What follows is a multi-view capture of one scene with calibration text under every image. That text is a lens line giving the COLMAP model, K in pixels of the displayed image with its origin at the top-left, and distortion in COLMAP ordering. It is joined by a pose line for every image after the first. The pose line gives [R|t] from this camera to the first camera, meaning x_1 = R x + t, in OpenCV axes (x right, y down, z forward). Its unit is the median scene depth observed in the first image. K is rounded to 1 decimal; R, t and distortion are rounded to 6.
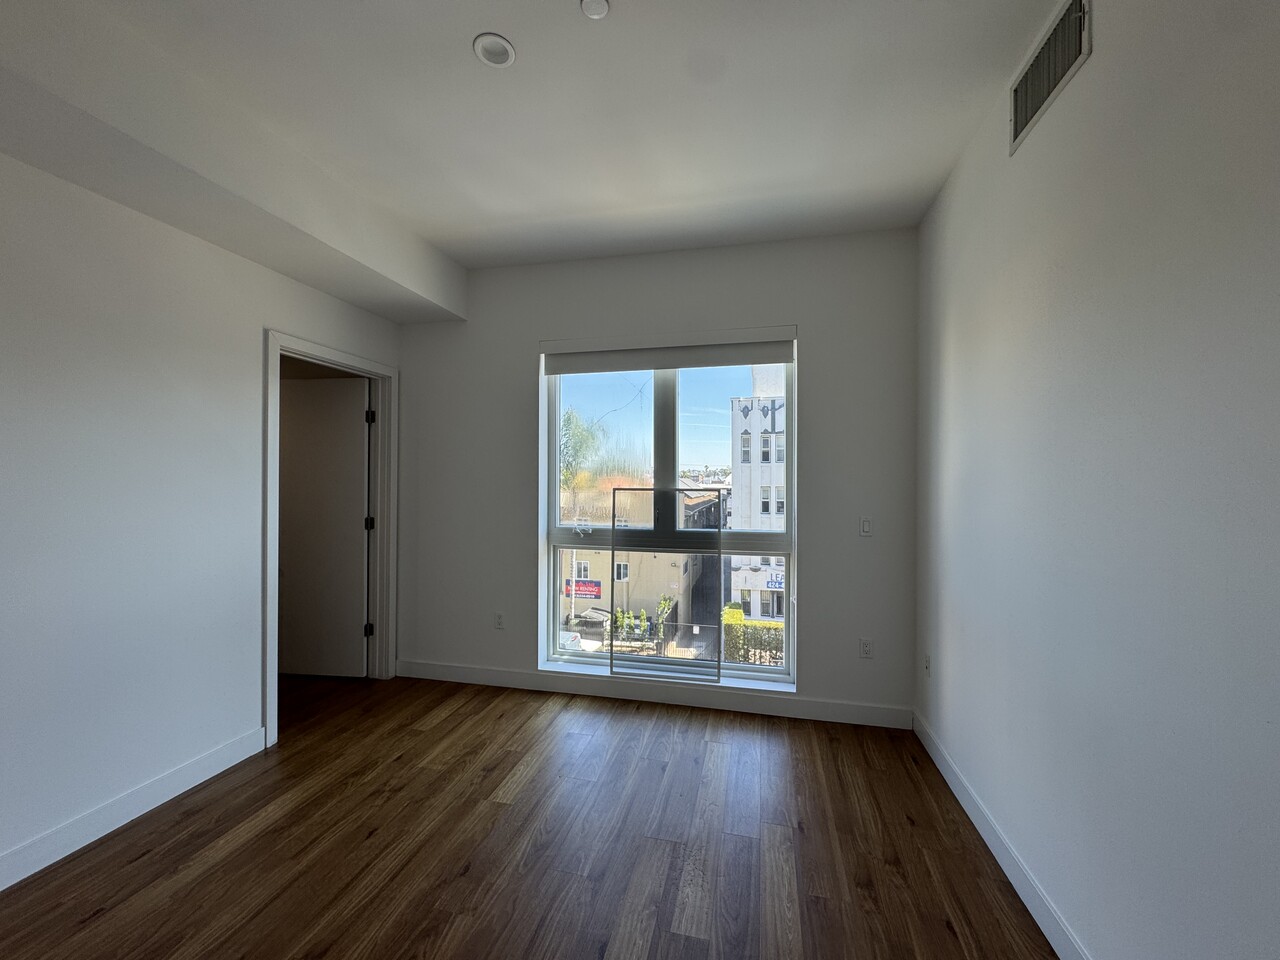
lens RADIAL K [[512.9, 0, 640.6], [0, 512.9, 477.3], [0, 0, 1]] dist [-0.000045, 0.000339]
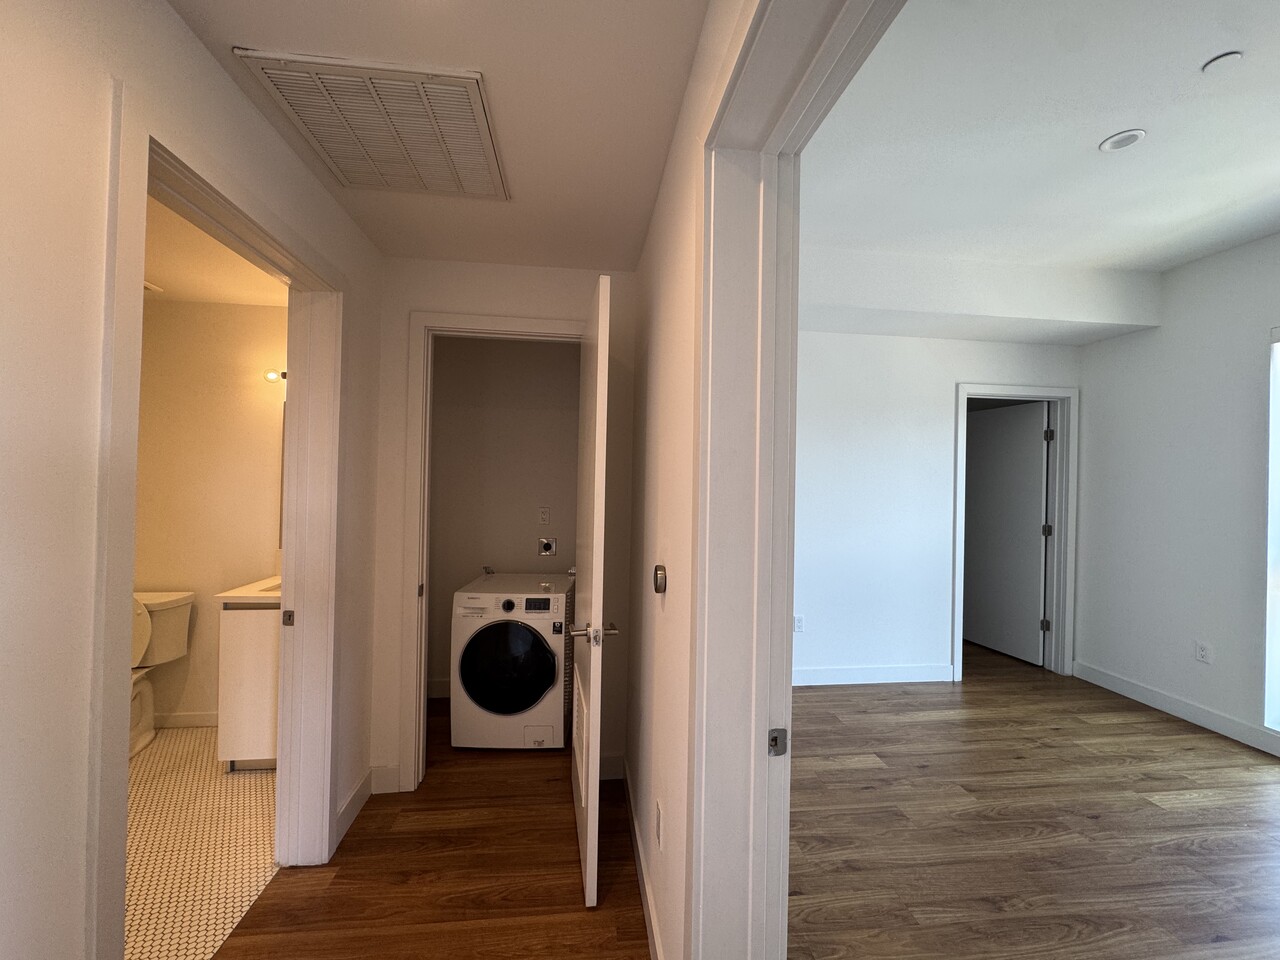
lens RADIAL K [[512.9, 0, 633.1], [0, 512.9, 478.0], [0, 0, 1]] dist [-0.000045, 0.000339]
pose [[0.334417, 0.002519, -0.942422, 0.295466], [-0.013845, 0.999902, -0.002241, -0.012840], [0.942323, 0.013797, 0.334419, -0.301040]]
